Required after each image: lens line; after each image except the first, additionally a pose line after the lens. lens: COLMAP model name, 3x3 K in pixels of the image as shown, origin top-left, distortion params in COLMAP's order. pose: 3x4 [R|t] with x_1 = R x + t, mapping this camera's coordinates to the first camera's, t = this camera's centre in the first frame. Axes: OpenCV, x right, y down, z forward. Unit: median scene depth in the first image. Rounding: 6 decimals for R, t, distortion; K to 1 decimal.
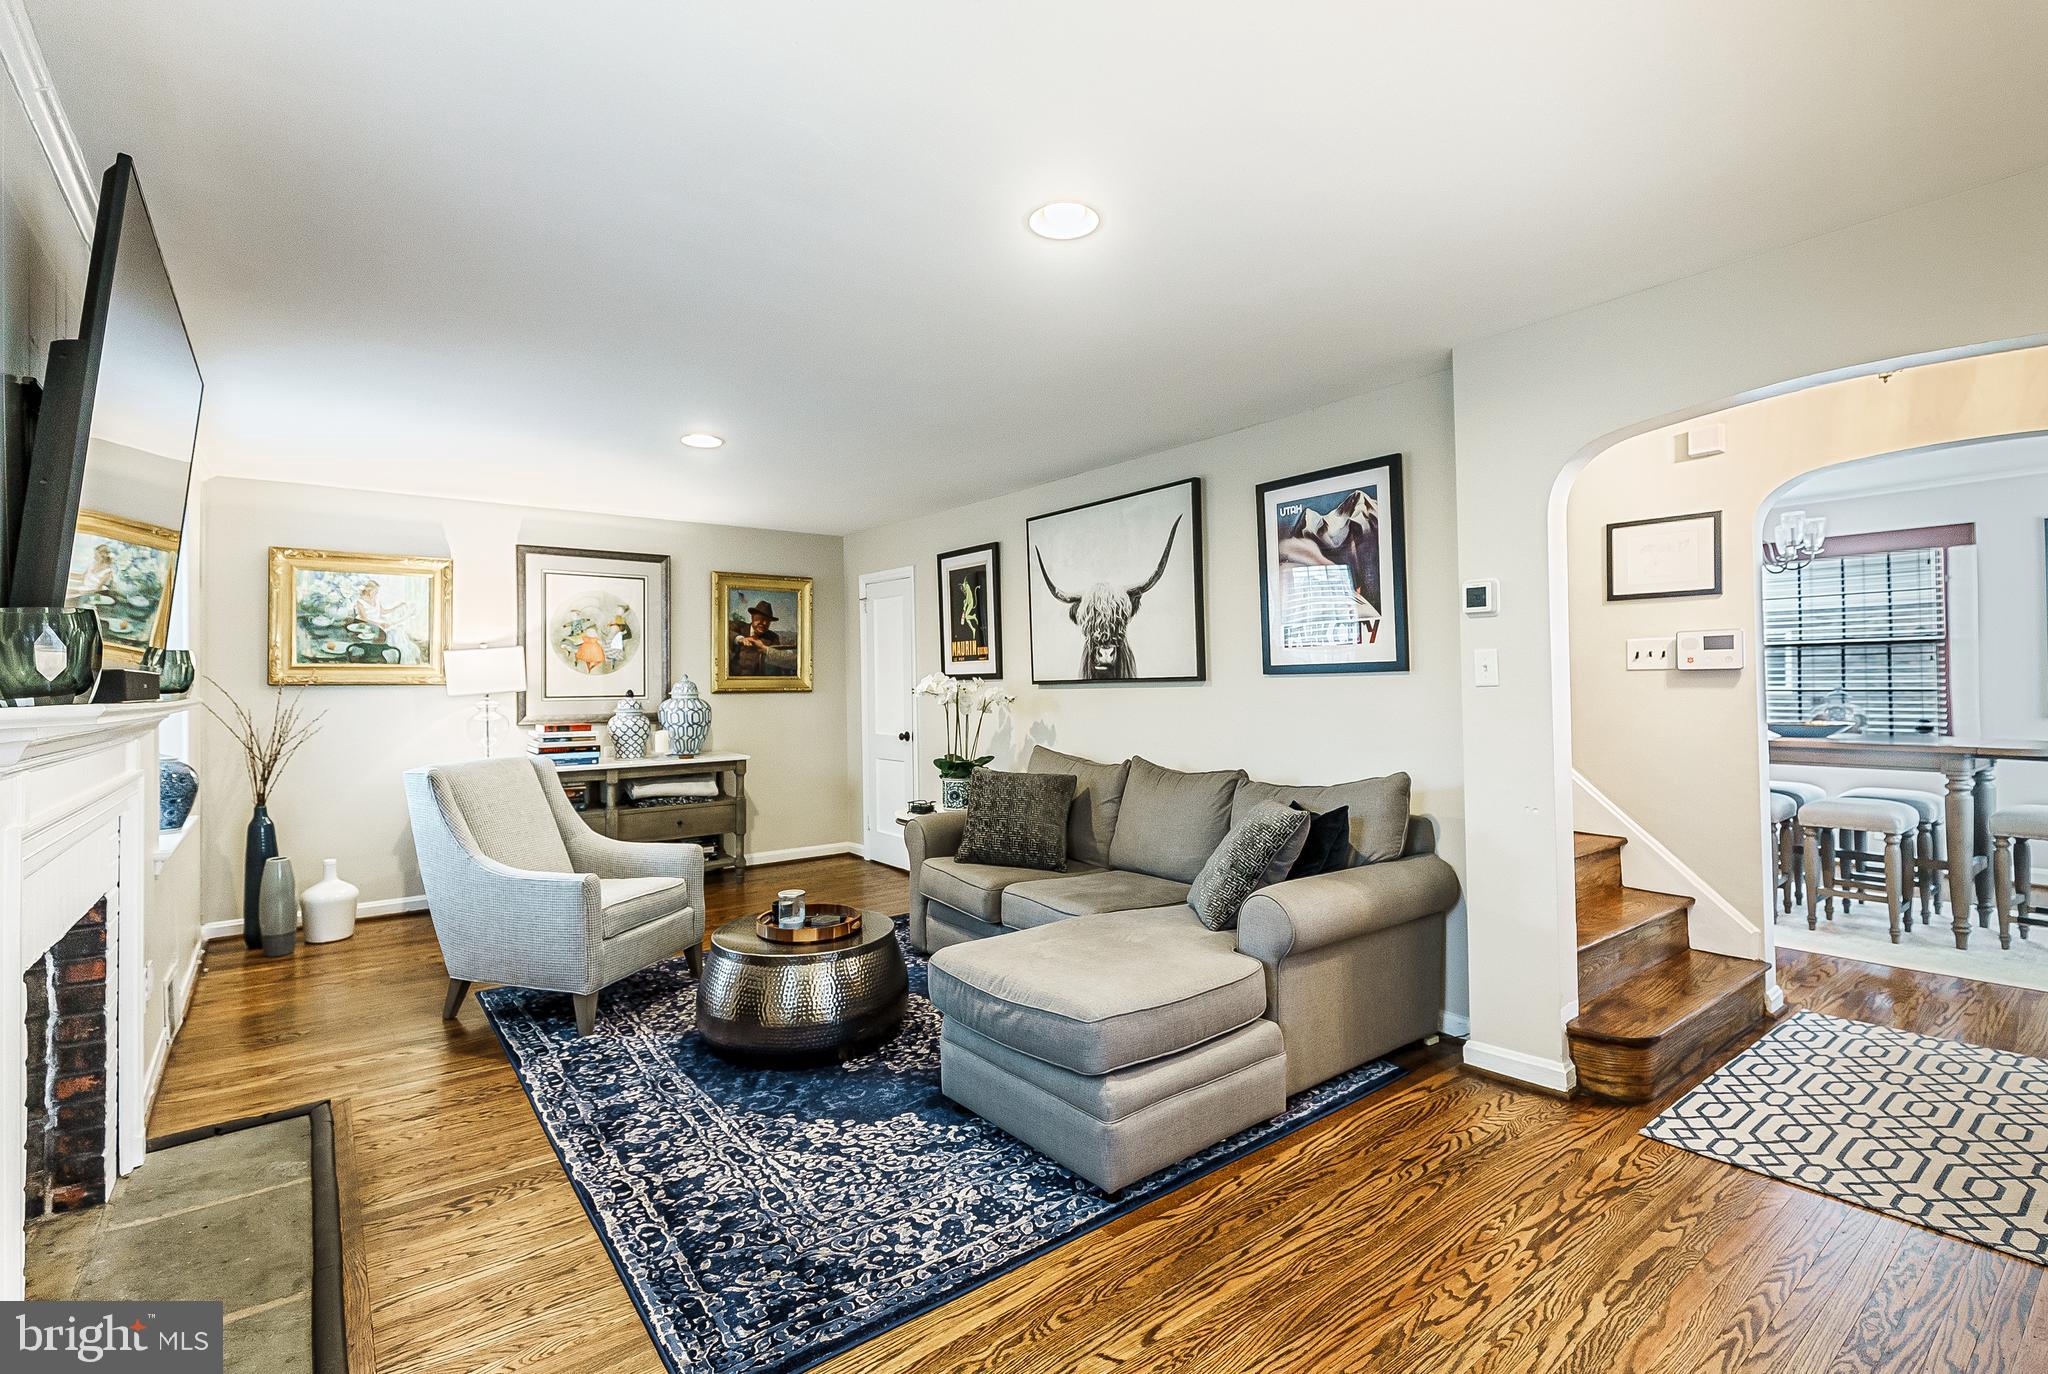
lens RADIAL K [[941.5, 0, 1025.8], [0, 941.5, 674.1], [0, 0, 1]] dist [0.006007, -0.000611]
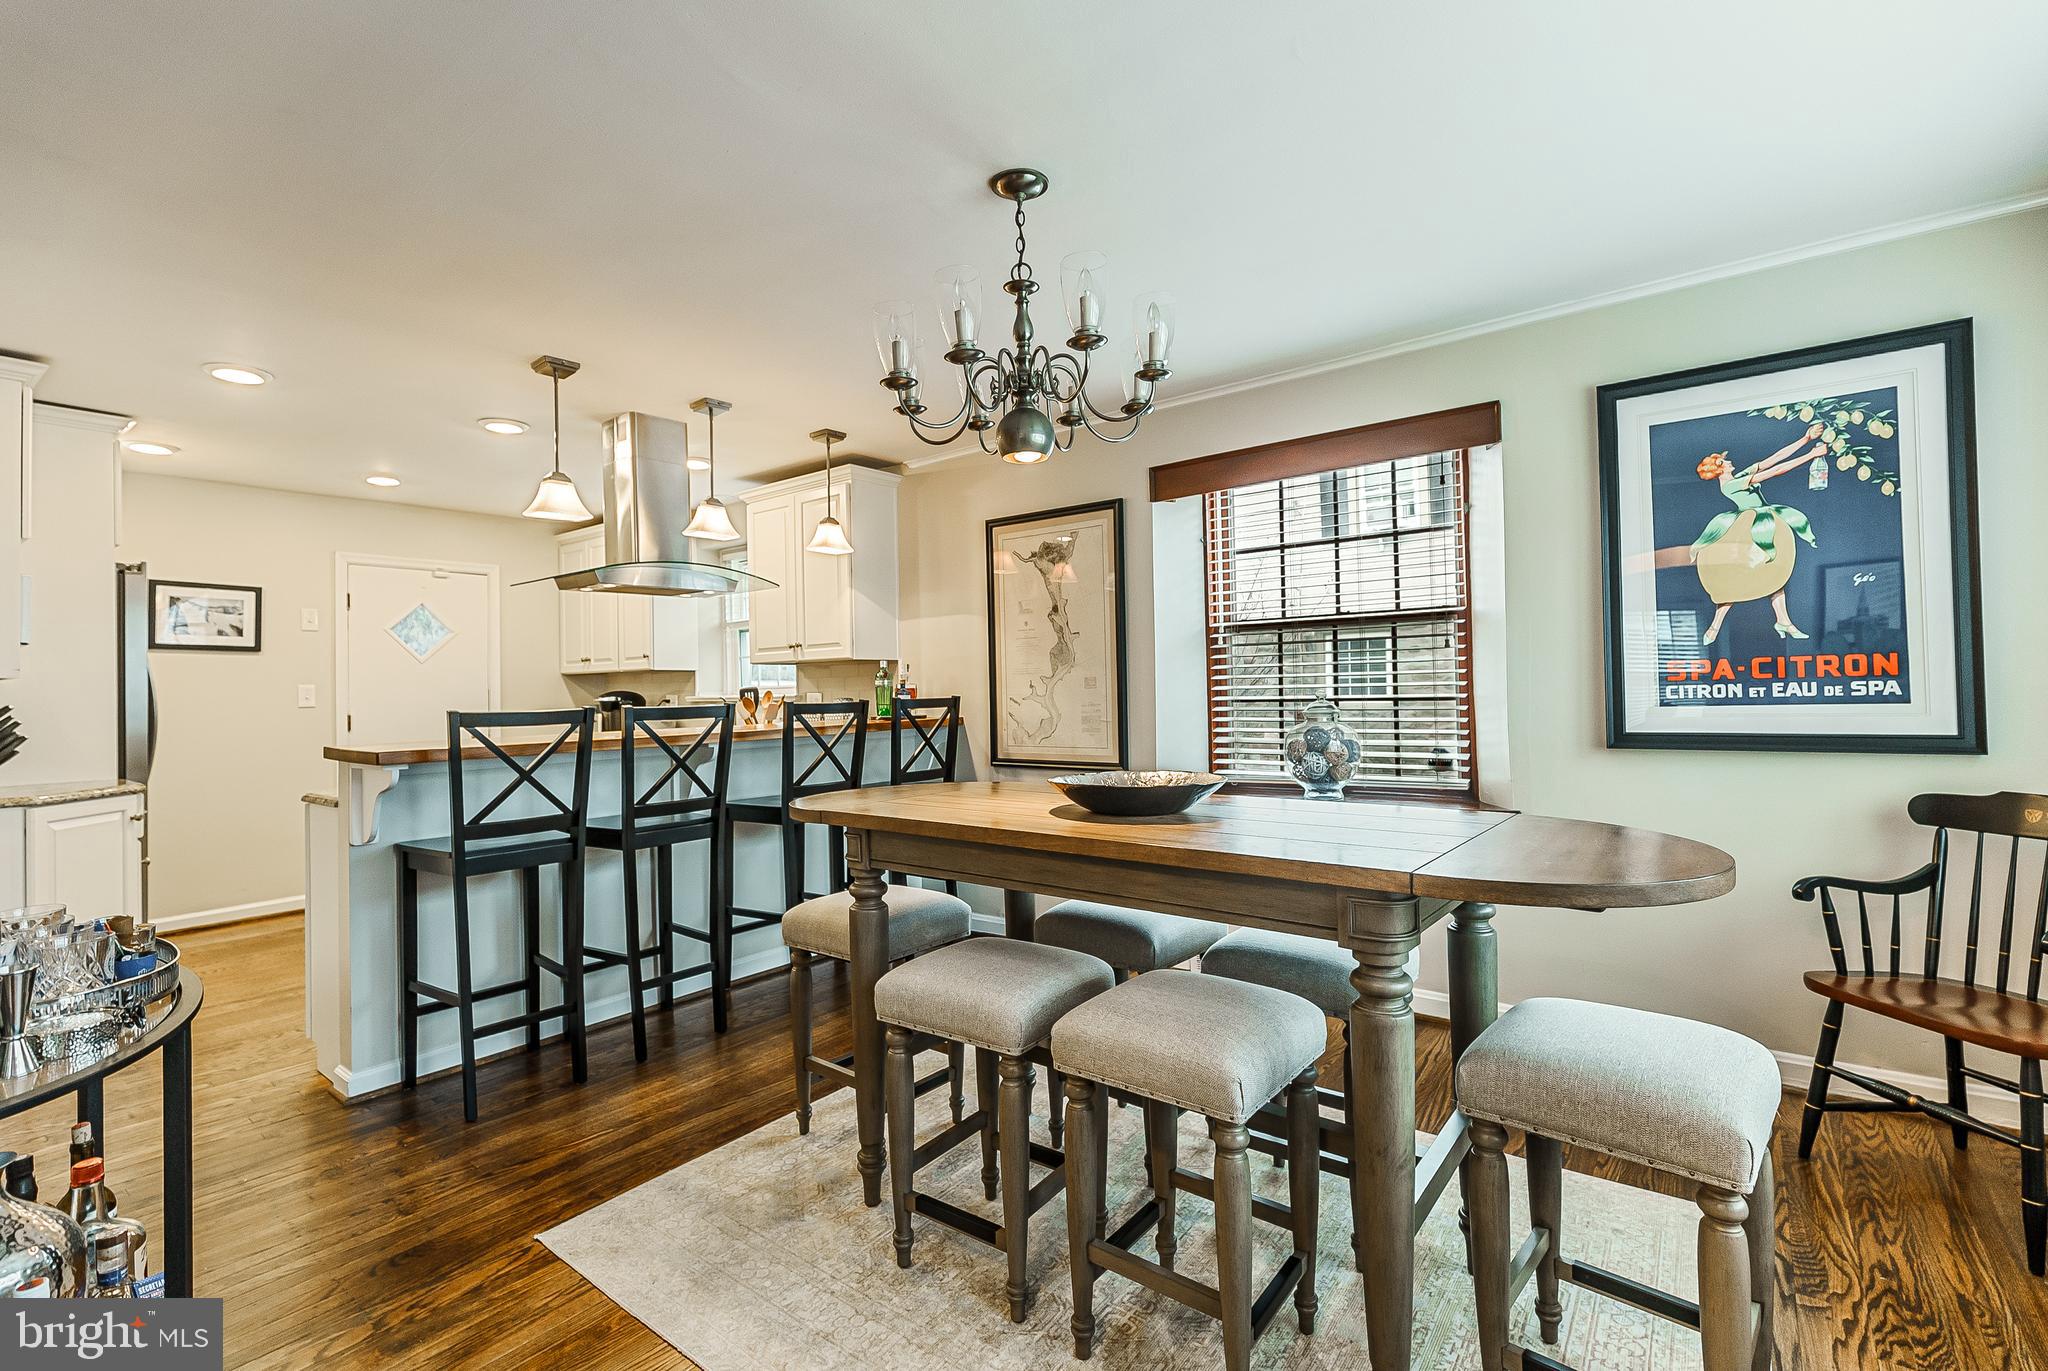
lens RADIAL K [[928.3, 0, 1023.9], [0, 928.3, 678.2], [0, 0, 1]] dist [0.004141, -0.000043]
pose [[0.968557, -0.000233, 0.248793, 0.811090], [0.002289, 0.999966, -0.007975, 0.012735], [-0.248782, 0.008294, 0.968524, 0.741596]]
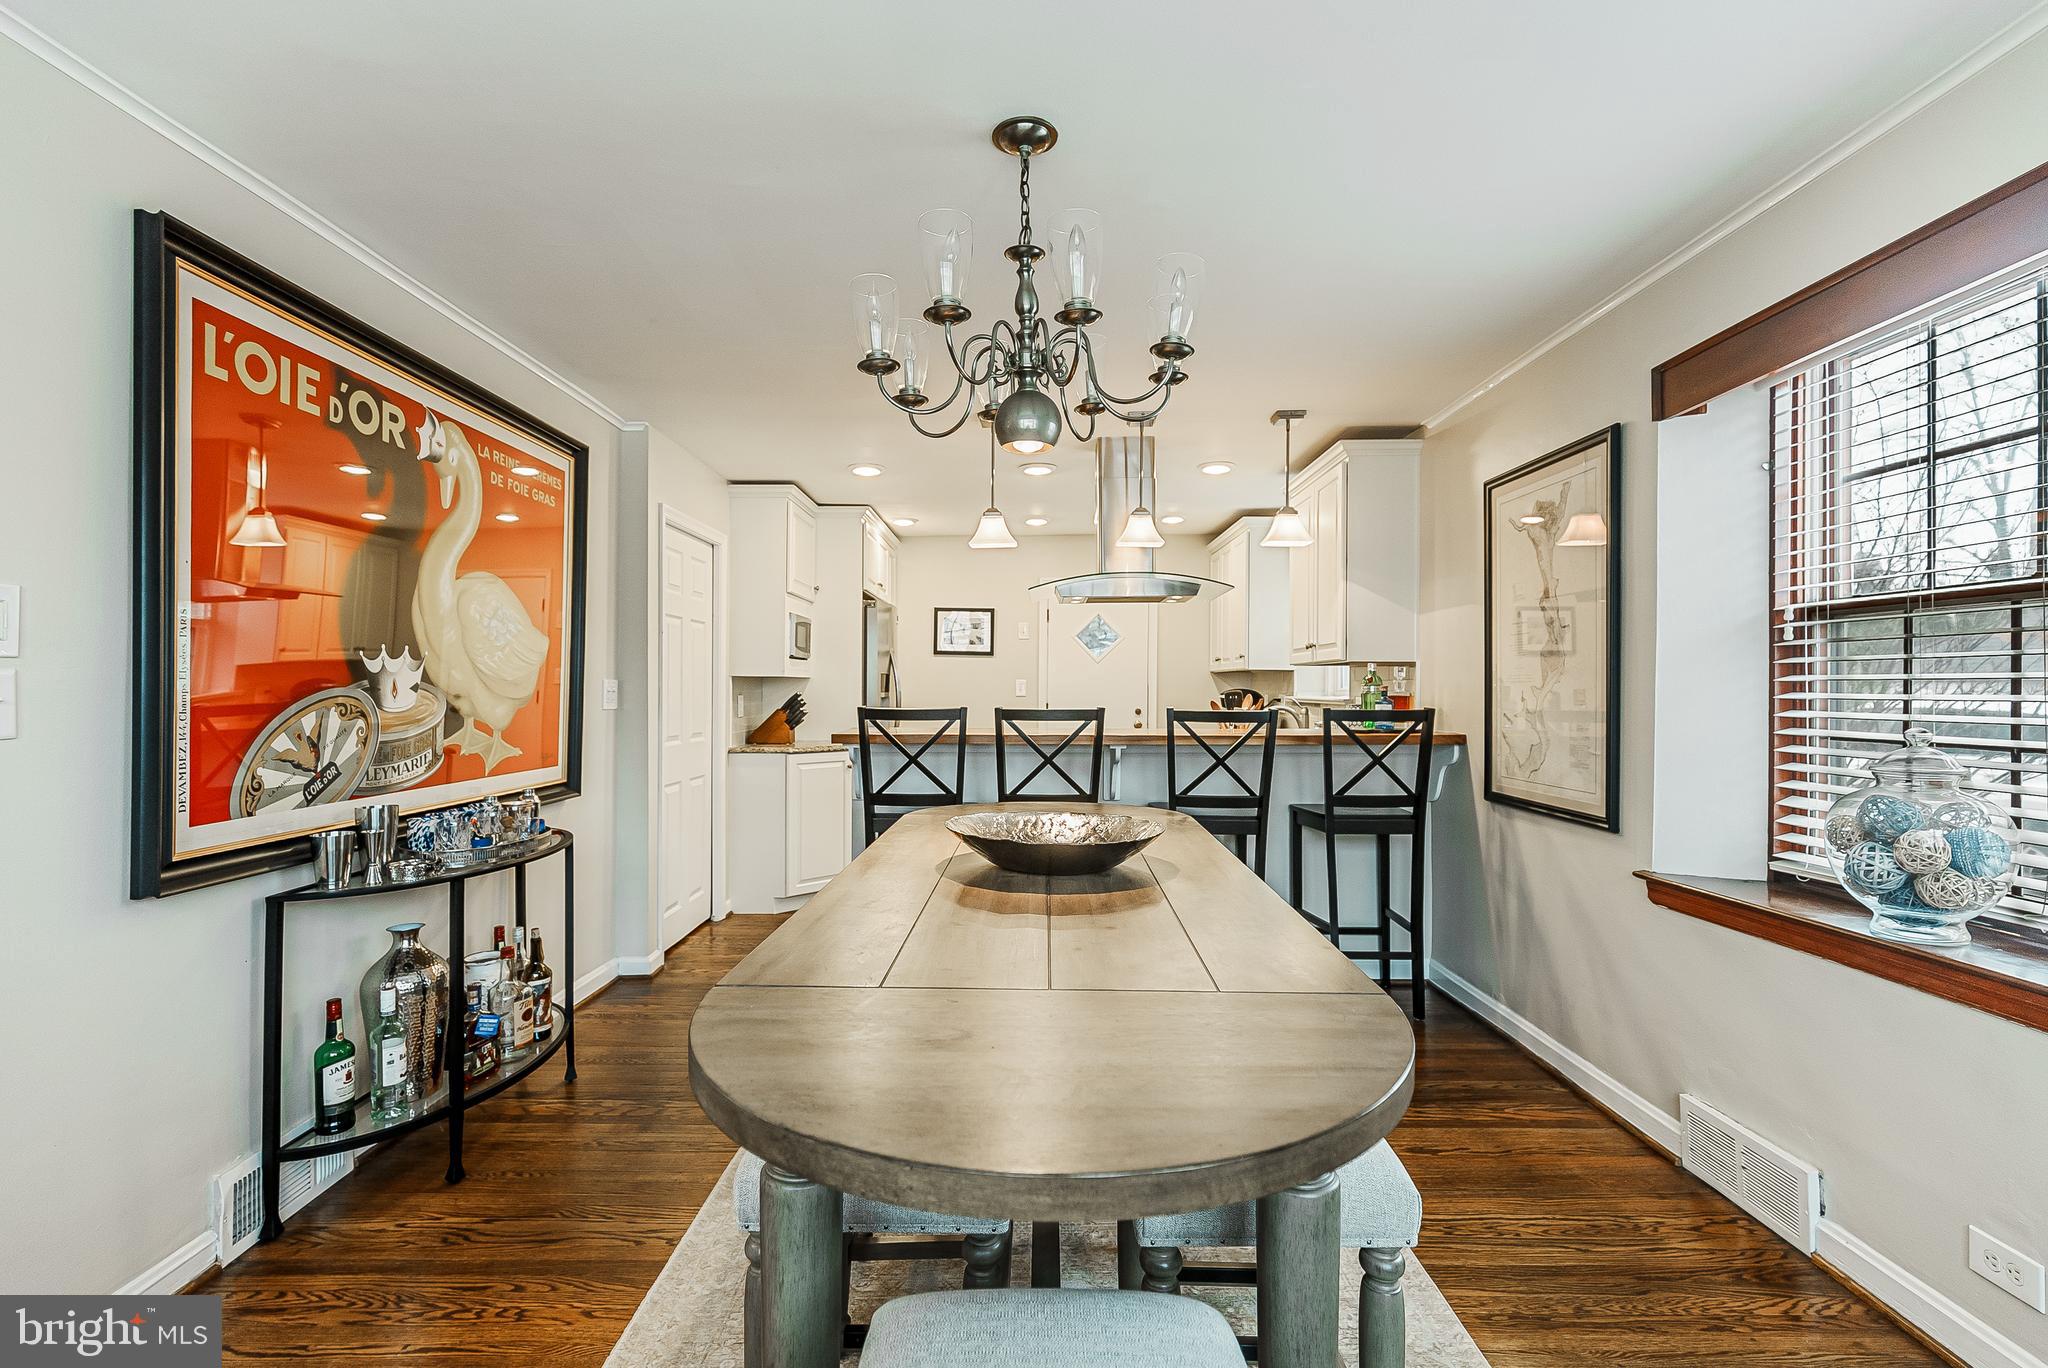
lens RADIAL K [[922.0, 0, 1019.8], [0, 922.0, 686.4], [0, 0, 1]] dist [-0.001168, -0.000692]
pose [[0.788235, 0.018320, -0.615102, 1.257967], [-0.010693, 0.999814, 0.016076, -0.006307], [0.615282, -0.006094, 0.788284, 0.898233]]
